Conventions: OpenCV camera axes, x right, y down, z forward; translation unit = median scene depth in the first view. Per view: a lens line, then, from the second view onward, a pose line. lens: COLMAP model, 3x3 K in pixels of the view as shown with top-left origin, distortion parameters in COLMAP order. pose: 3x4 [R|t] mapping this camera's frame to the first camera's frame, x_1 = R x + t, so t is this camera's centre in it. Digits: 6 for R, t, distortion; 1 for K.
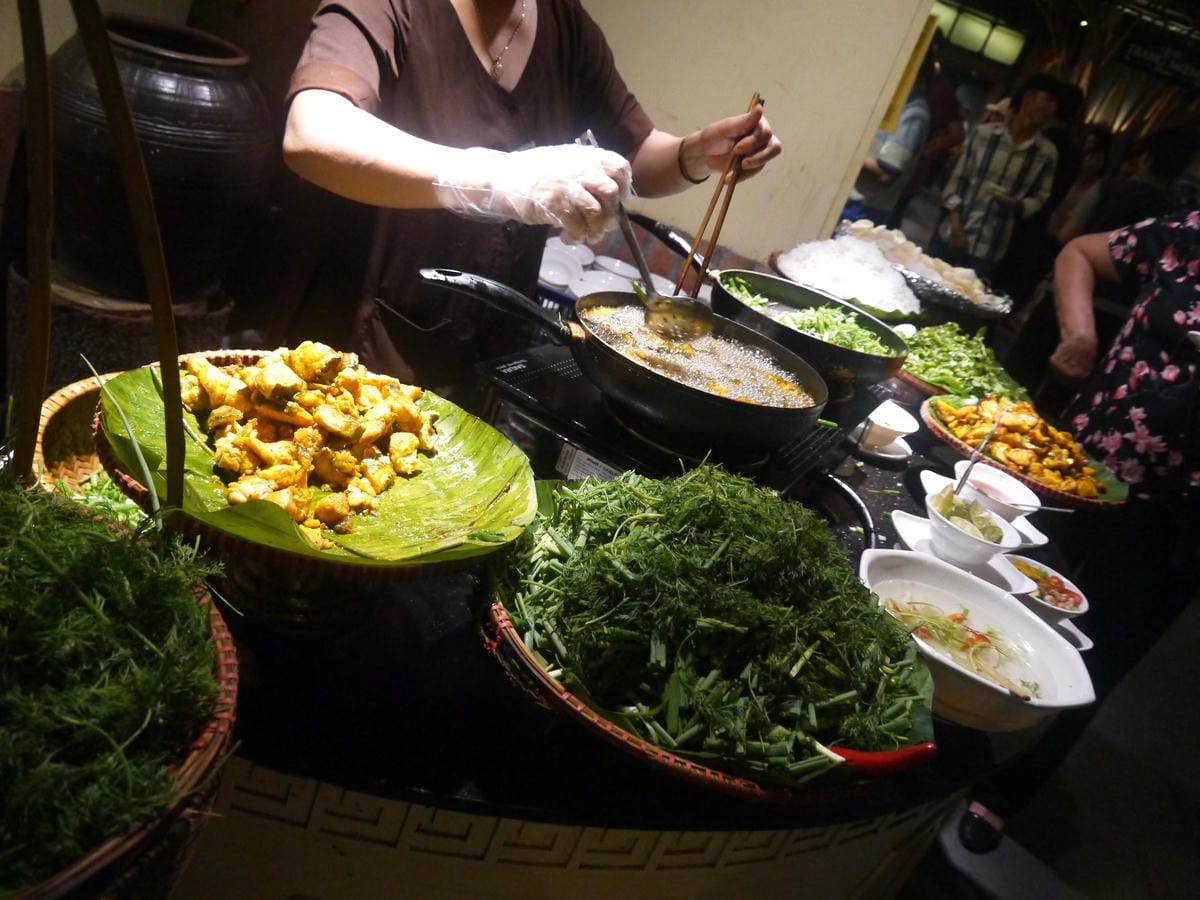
lens RADIAL K [[988.9, 0, 600.0], [0, 988.9, 450.0], [0, 0, 1]] dist [-0.057156, 0.025204]
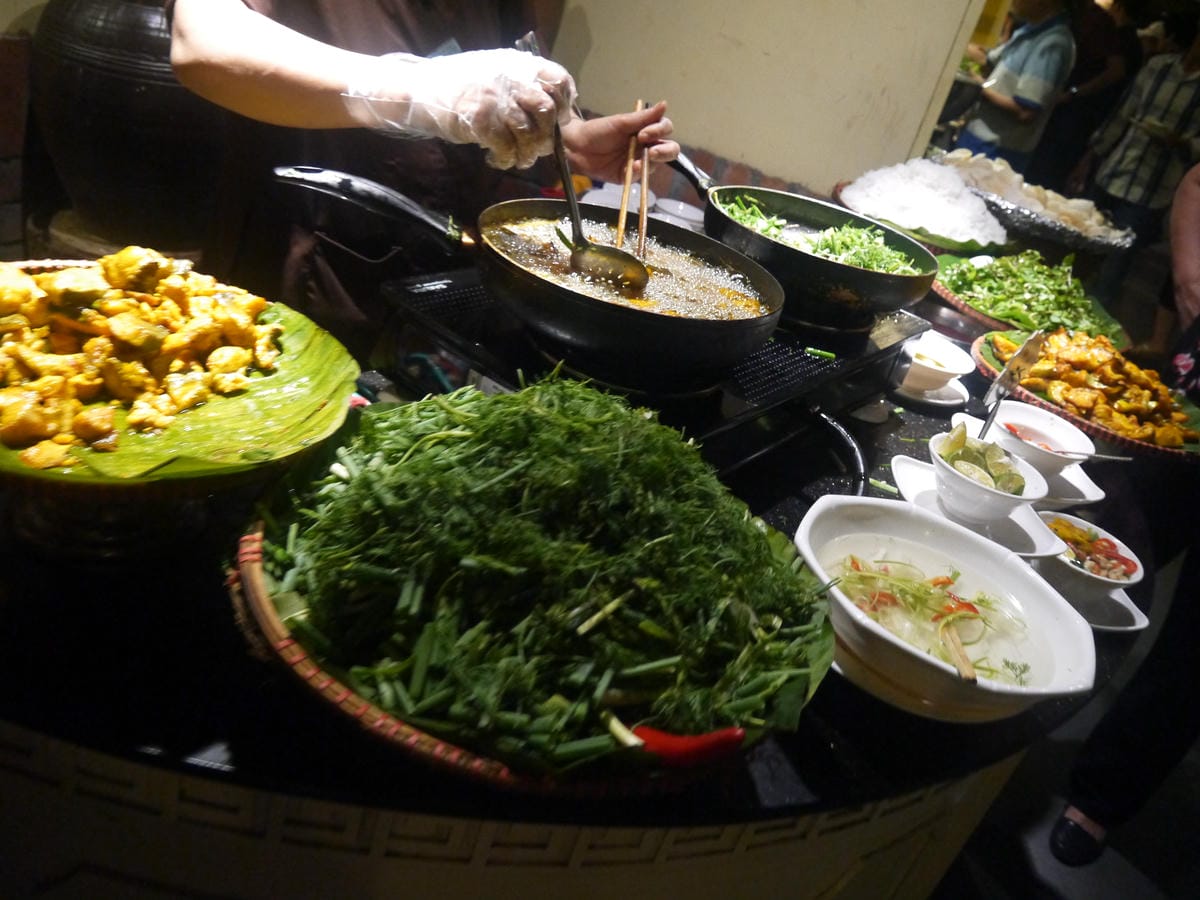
lens RADIAL K [[988.9, 0, 600.0], [0, 988.9, 450.0], [0, 0, 1]] dist [-0.057156, 0.025204]
pose [[0.985974, 0.004248, -0.166845, 0.199858], [-0.000558, 0.999754, 0.022154, 0.040284], [0.166898, -0.021750, 0.985734, 0.140516]]
